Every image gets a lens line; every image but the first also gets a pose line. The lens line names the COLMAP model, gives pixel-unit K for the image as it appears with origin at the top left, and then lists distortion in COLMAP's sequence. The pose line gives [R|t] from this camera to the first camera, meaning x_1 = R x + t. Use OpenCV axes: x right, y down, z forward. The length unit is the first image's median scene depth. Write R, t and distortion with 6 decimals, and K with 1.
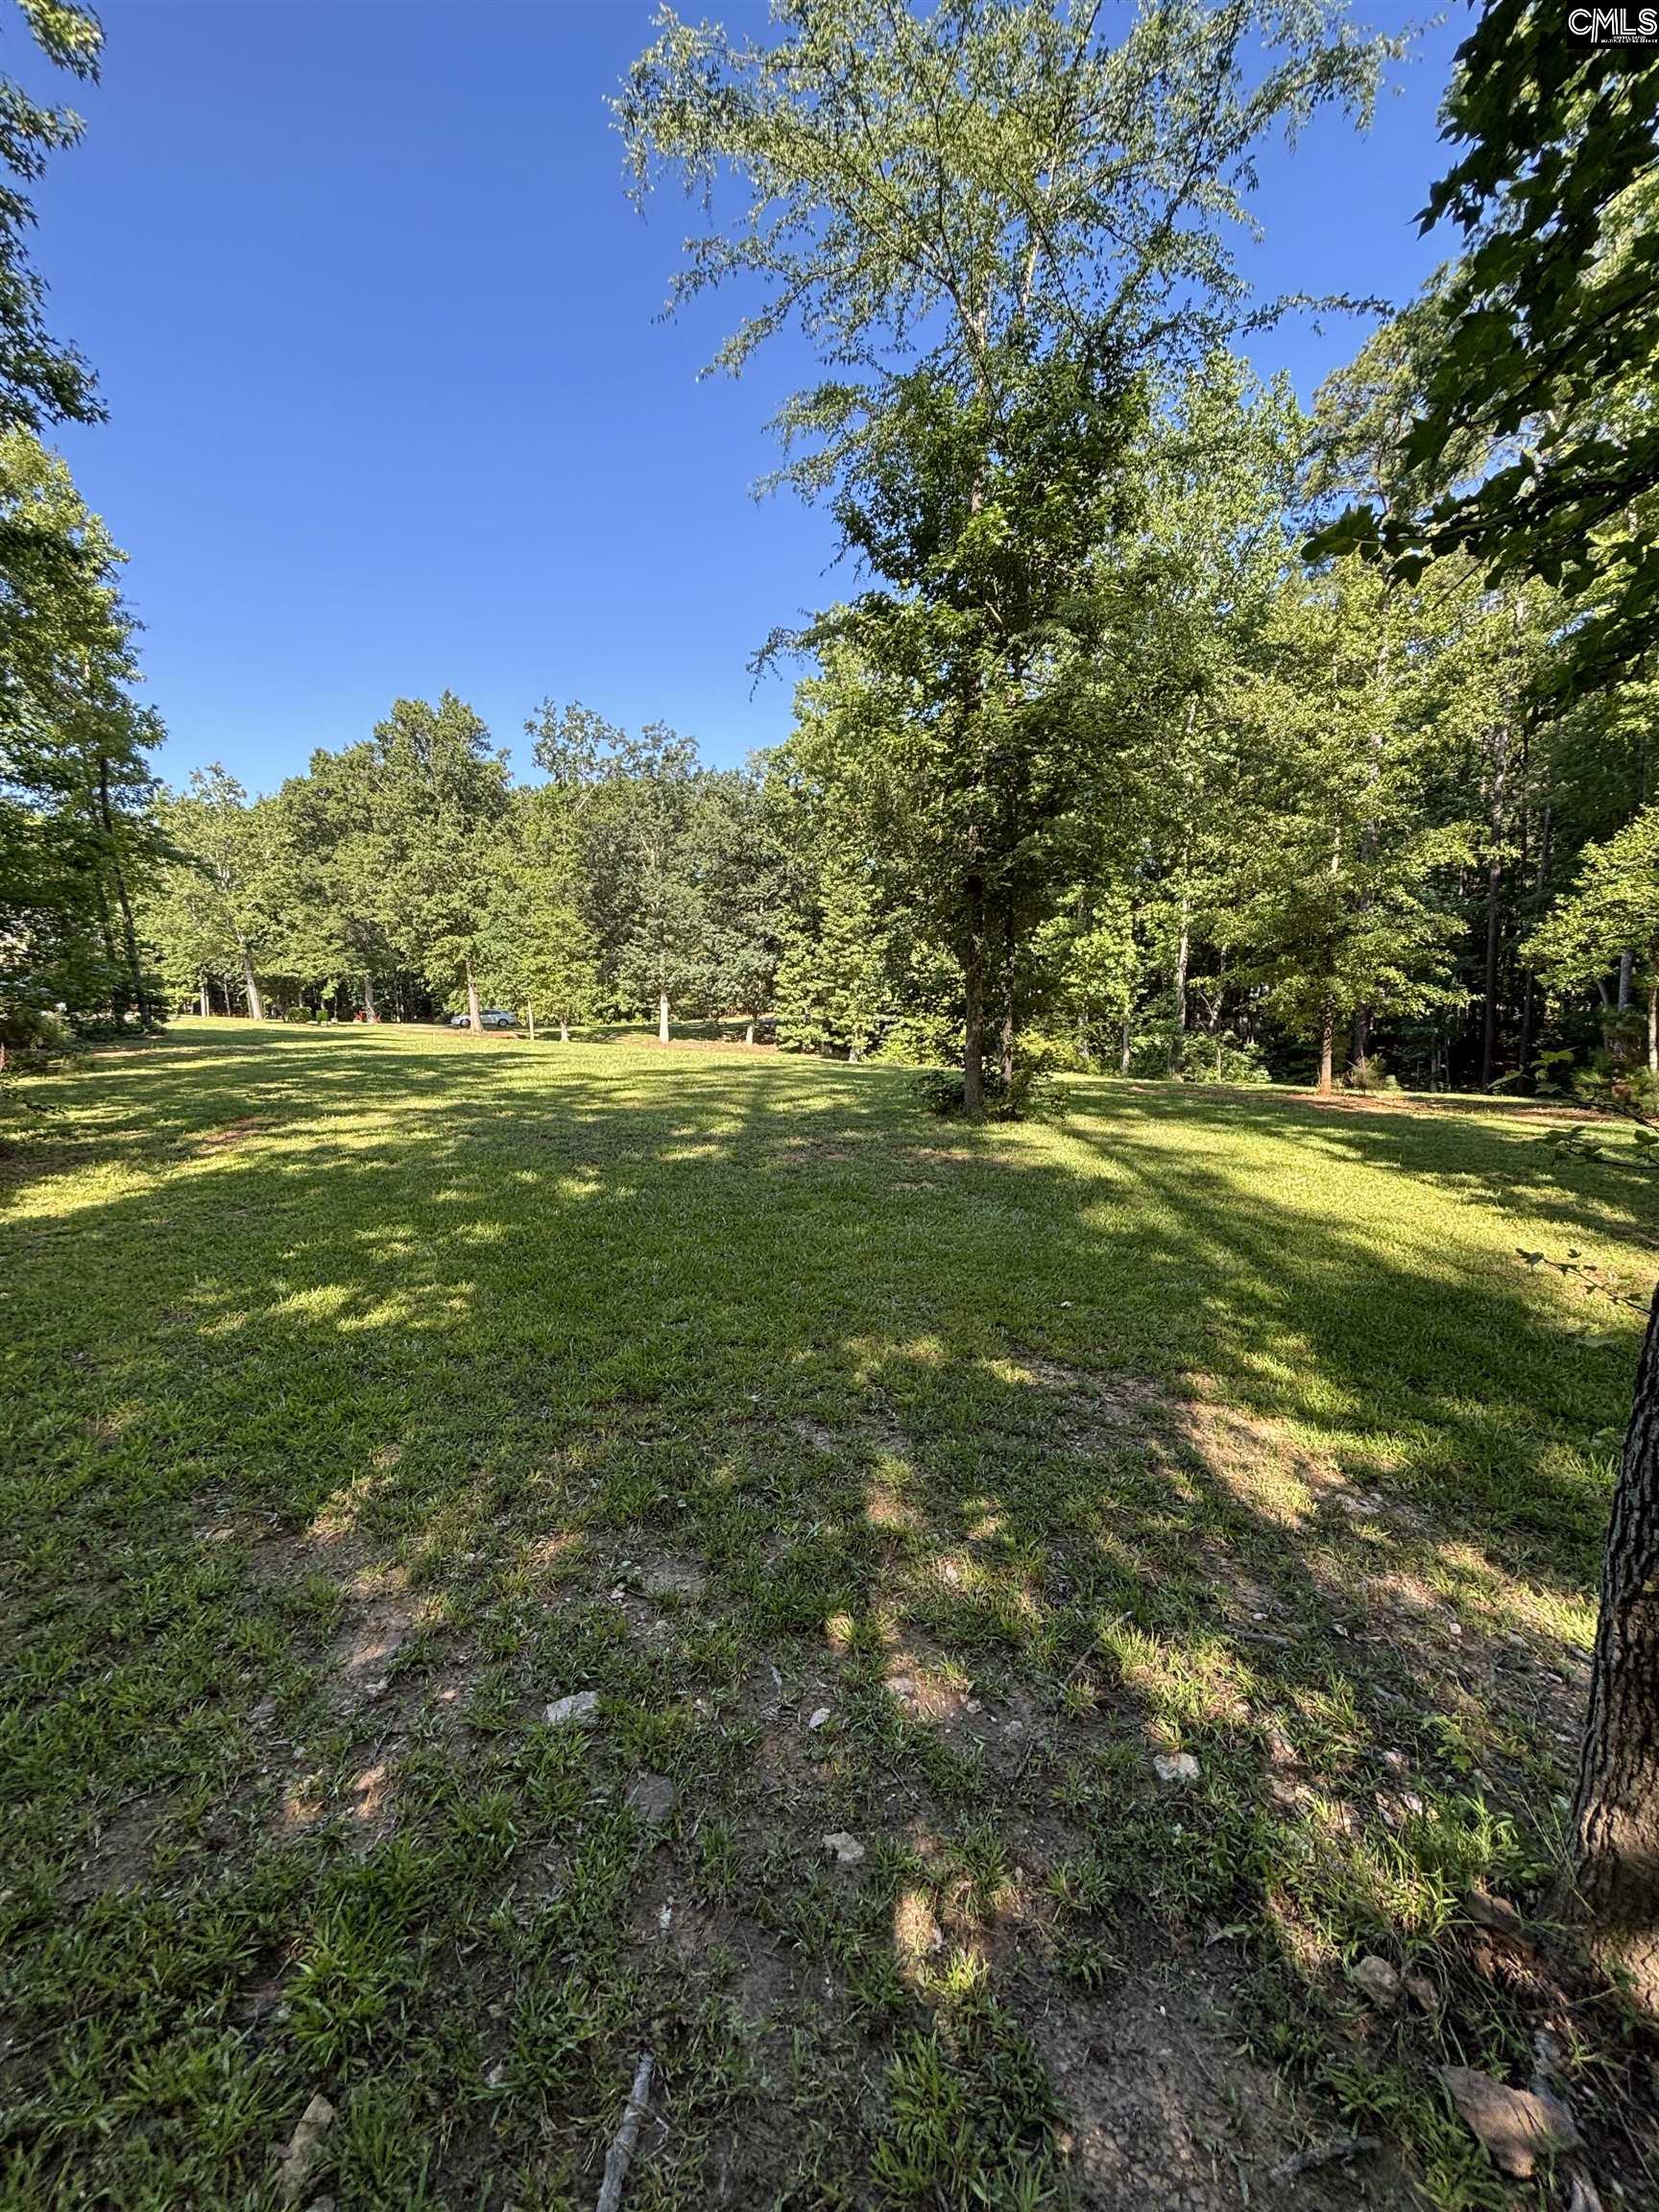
lens RADIAL K [[889.2, 0, 847.4], [0, 889.2, 1096.8], [0, 0, 1]] dist [-0.013195, -0.000533]
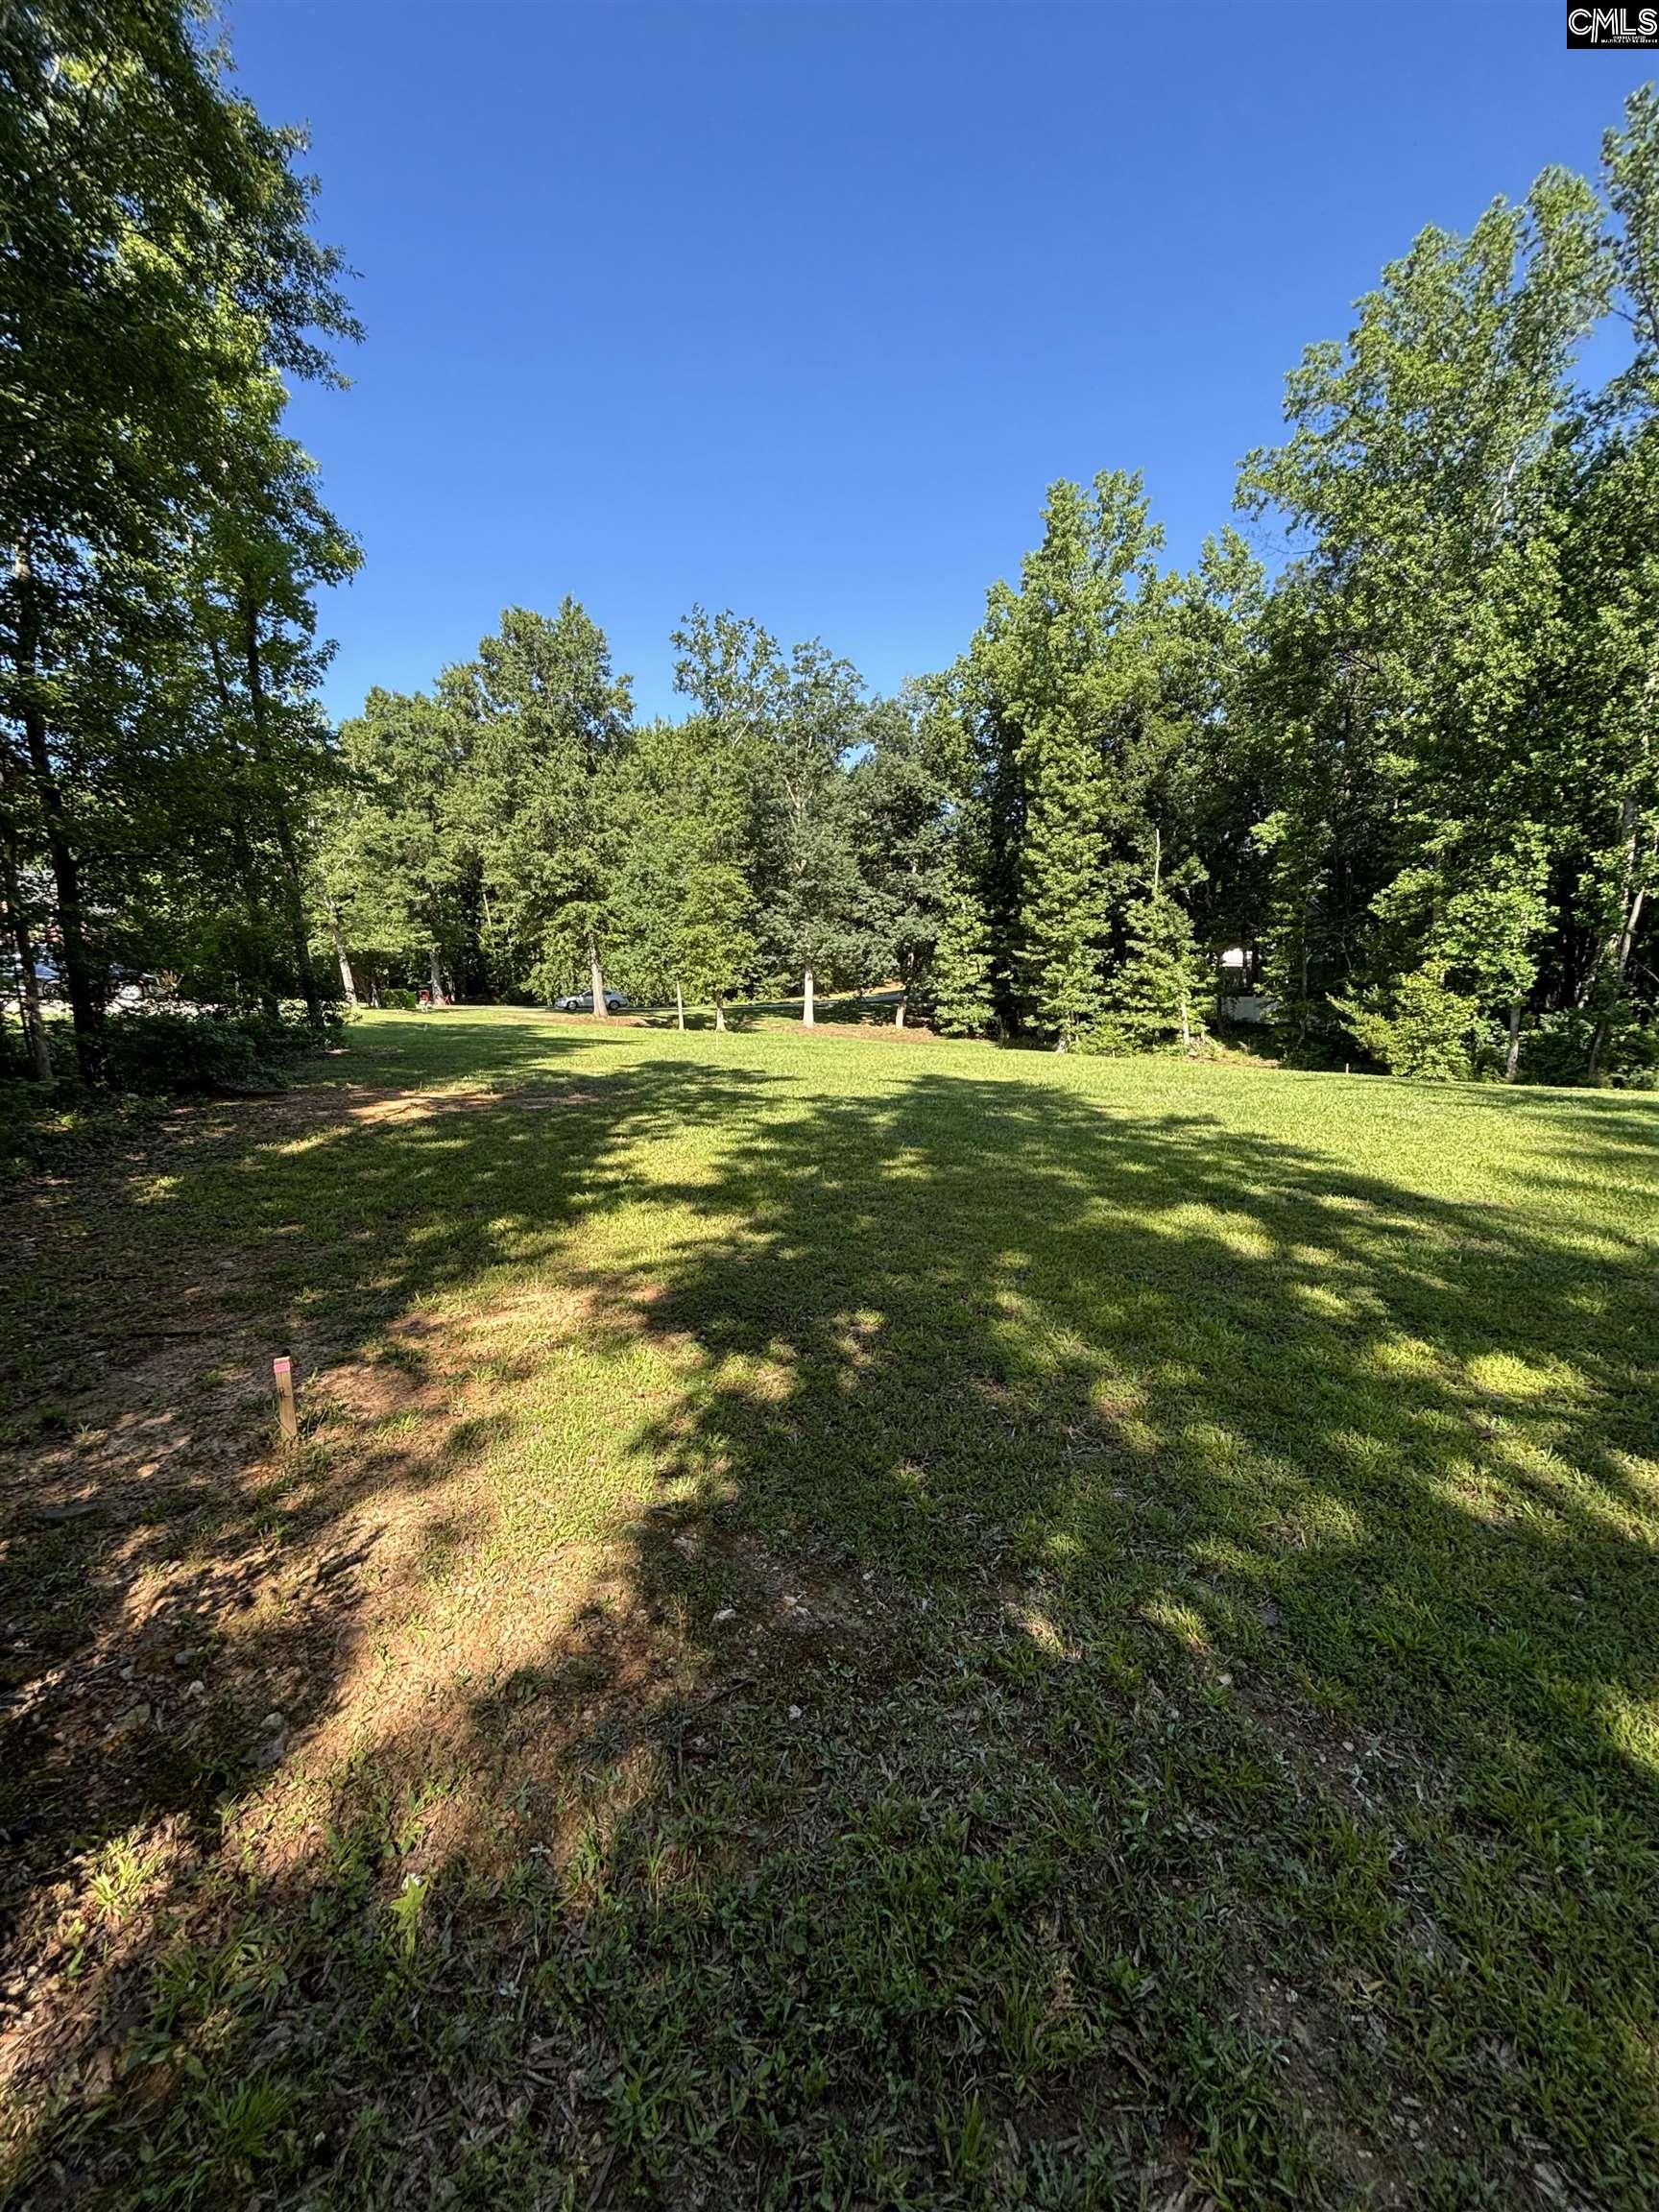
lens RADIAL K [[889.2, 0, 829.9], [0, 889.2, 1091.1], [0, 0, 1]] dist [-0.013195, -0.000533]
pose [[0.999942, -0.007581, -0.007634, -0.197883], [0.007792, 0.999578, 0.028001, -0.026028], [0.007419, -0.028059, 0.999579, 0.167619]]
